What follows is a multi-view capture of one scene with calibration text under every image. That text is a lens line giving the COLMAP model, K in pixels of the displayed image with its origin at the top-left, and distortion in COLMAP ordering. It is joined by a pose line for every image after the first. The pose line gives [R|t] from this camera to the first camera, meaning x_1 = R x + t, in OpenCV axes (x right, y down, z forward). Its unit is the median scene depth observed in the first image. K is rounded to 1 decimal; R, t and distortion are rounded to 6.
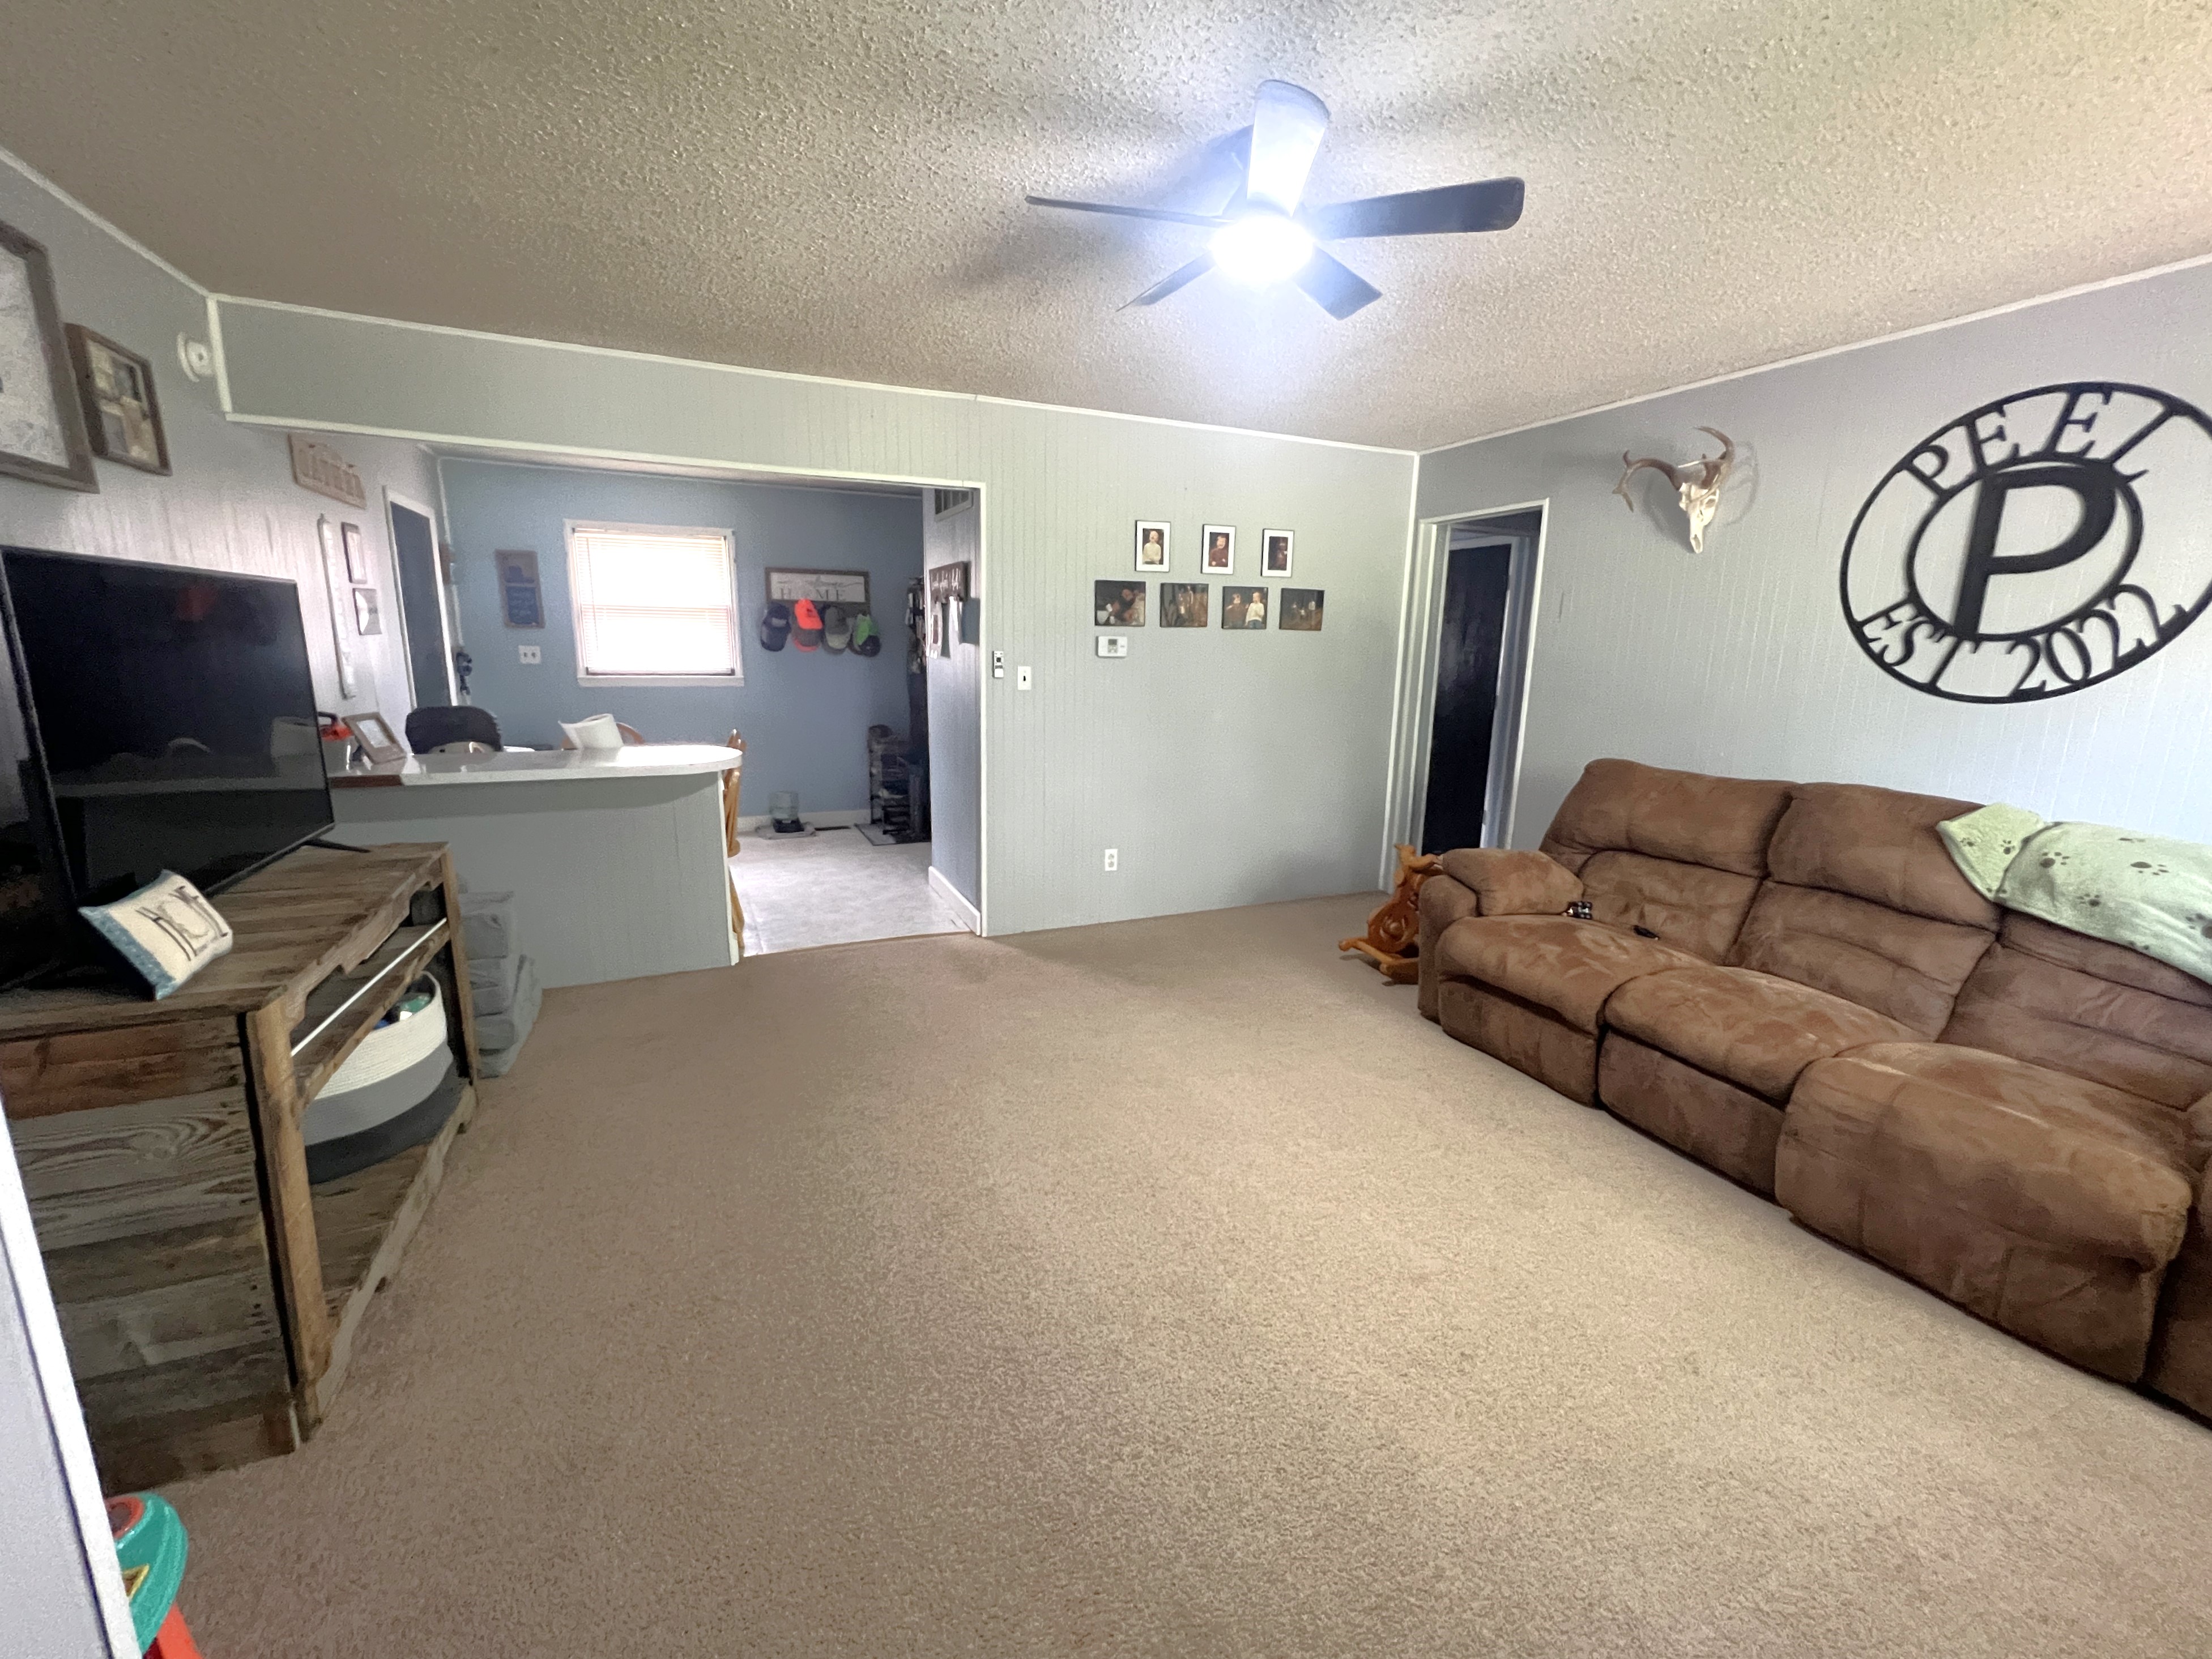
lens RADIAL K [[900.7, 0, 1101.6], [0, 900.7, 828.7], [0, 0, 1]] dist [0.001003, -0.000031]
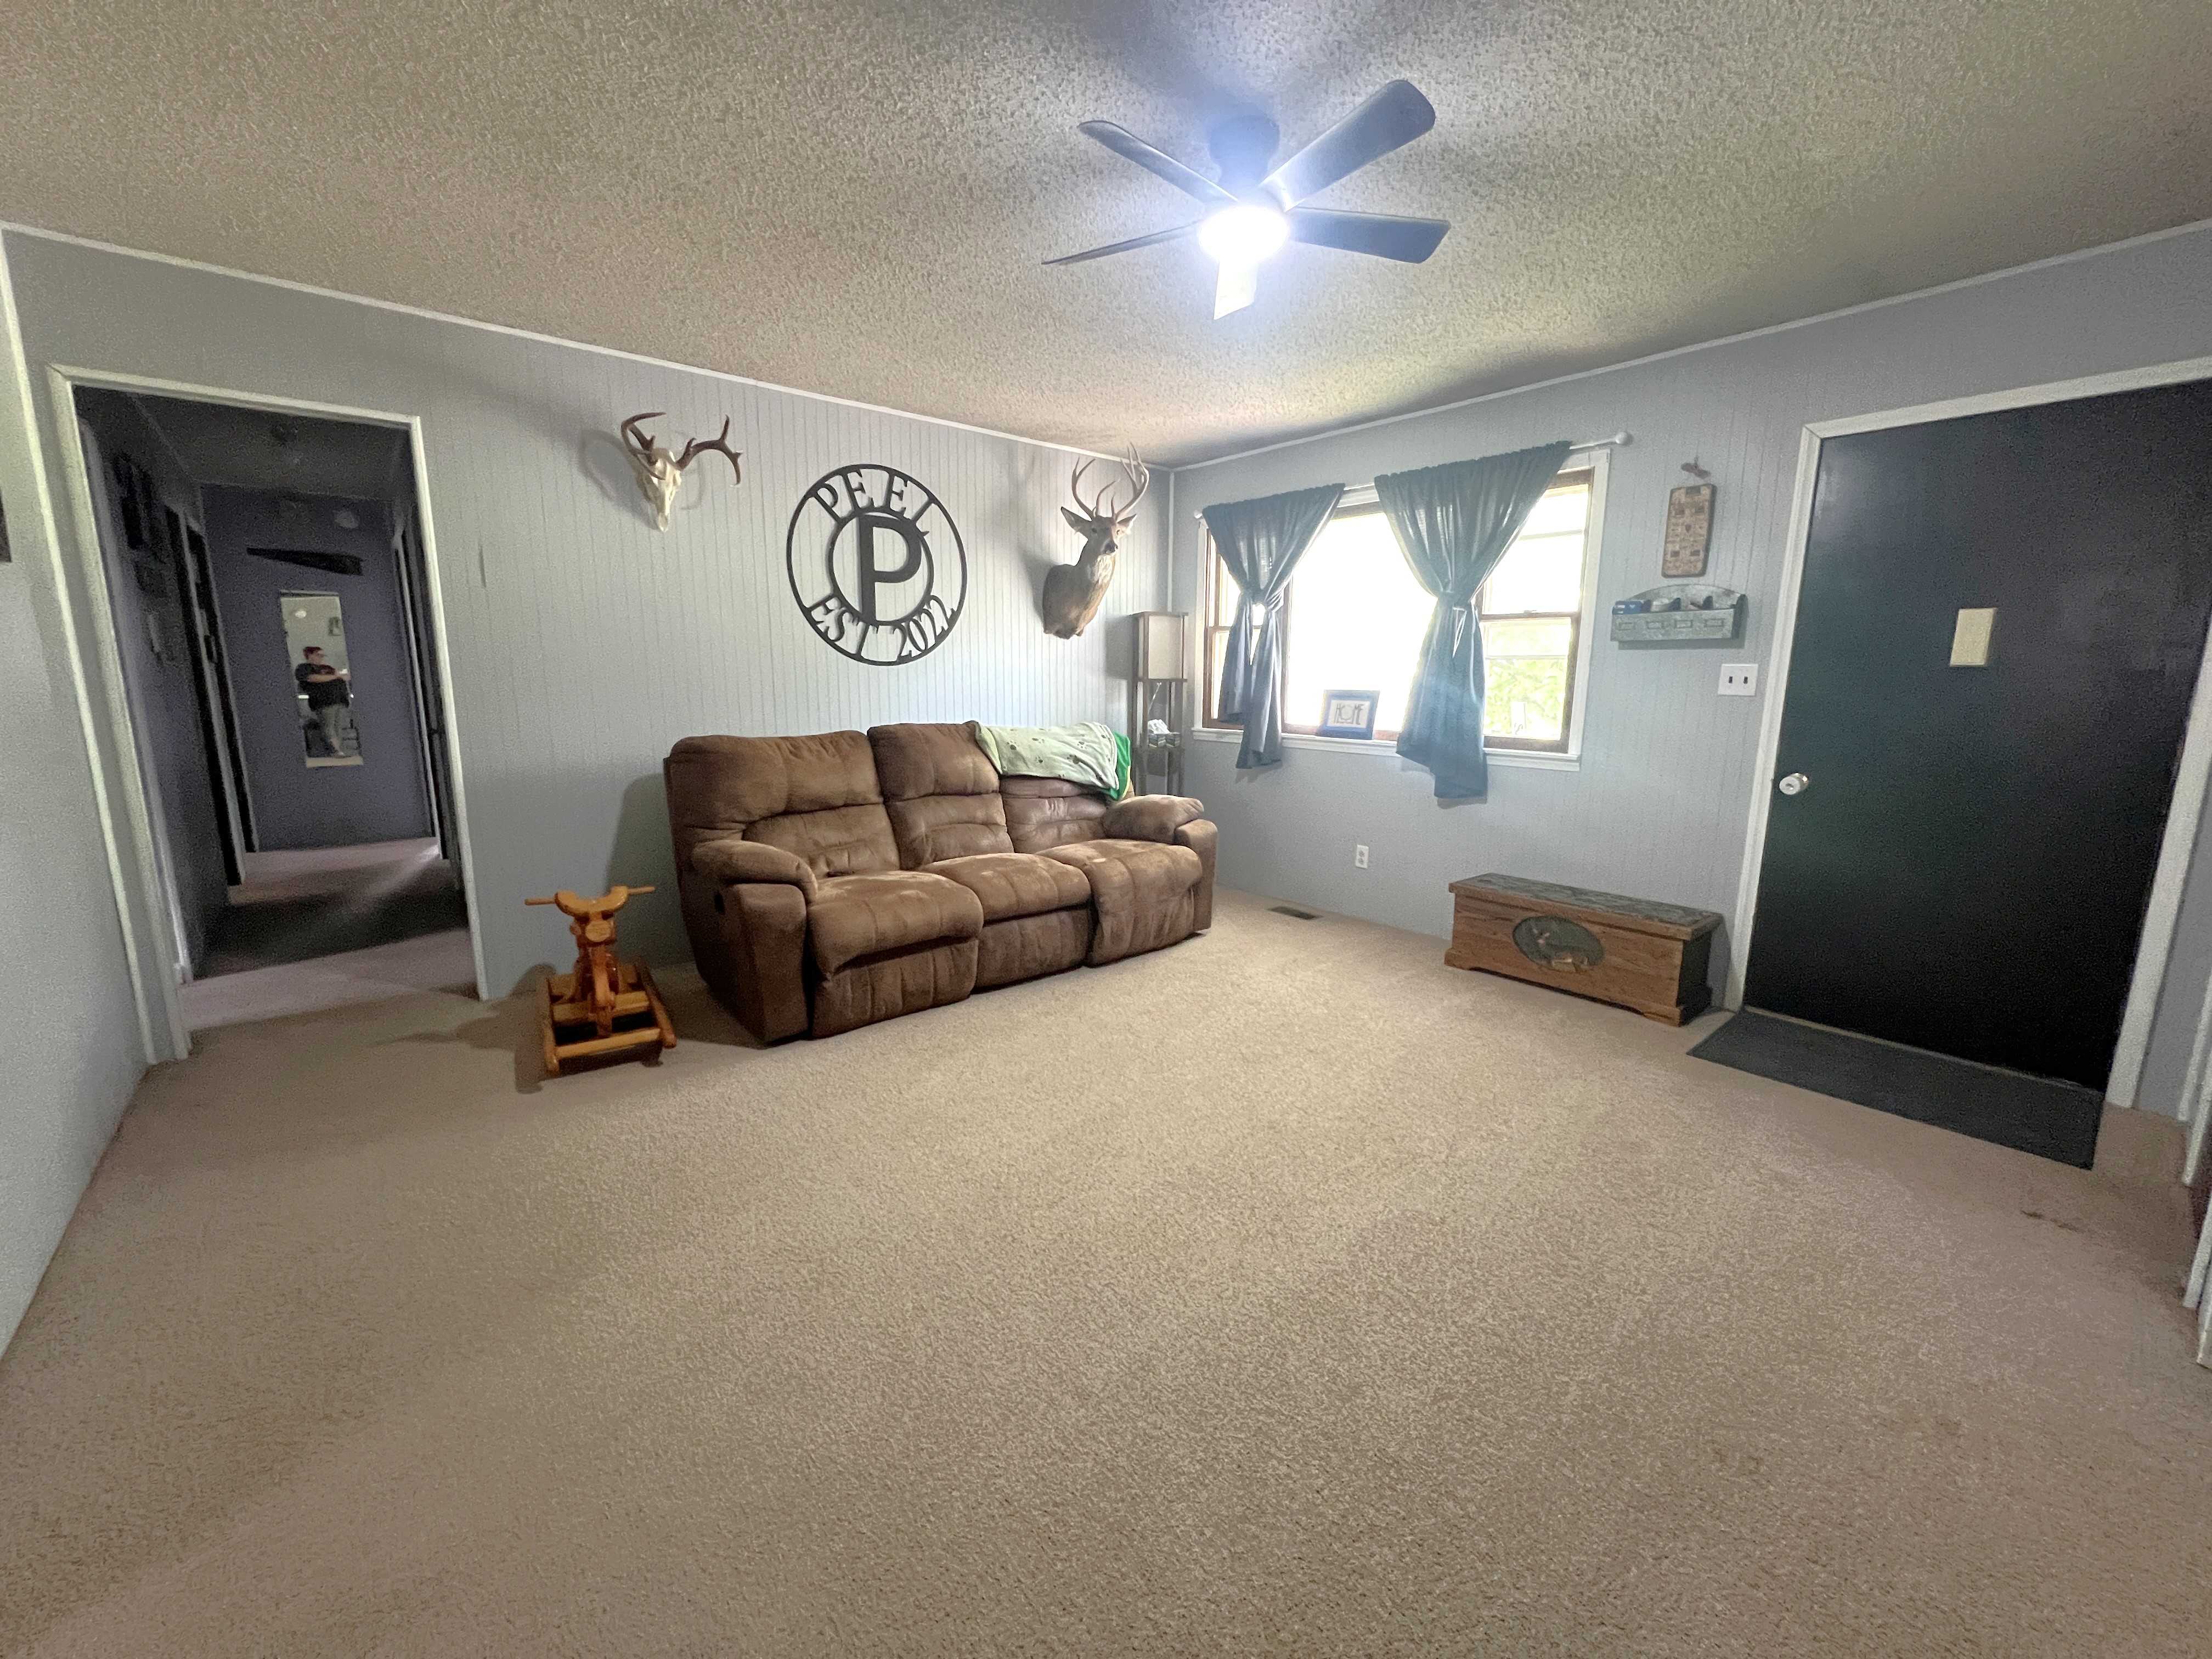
lens RADIAL K [[900.7, 0, 1100.6], [0, 900.7, 828.9], [0, 0, 1]] dist [0.001003, -0.000031]
pose [[-0.274097, -0.179277, 0.944844, -0.651433], [0.187201, 0.953731, 0.235270, -0.171725], [-0.943306, 0.241363, -0.227854, 1.103662]]
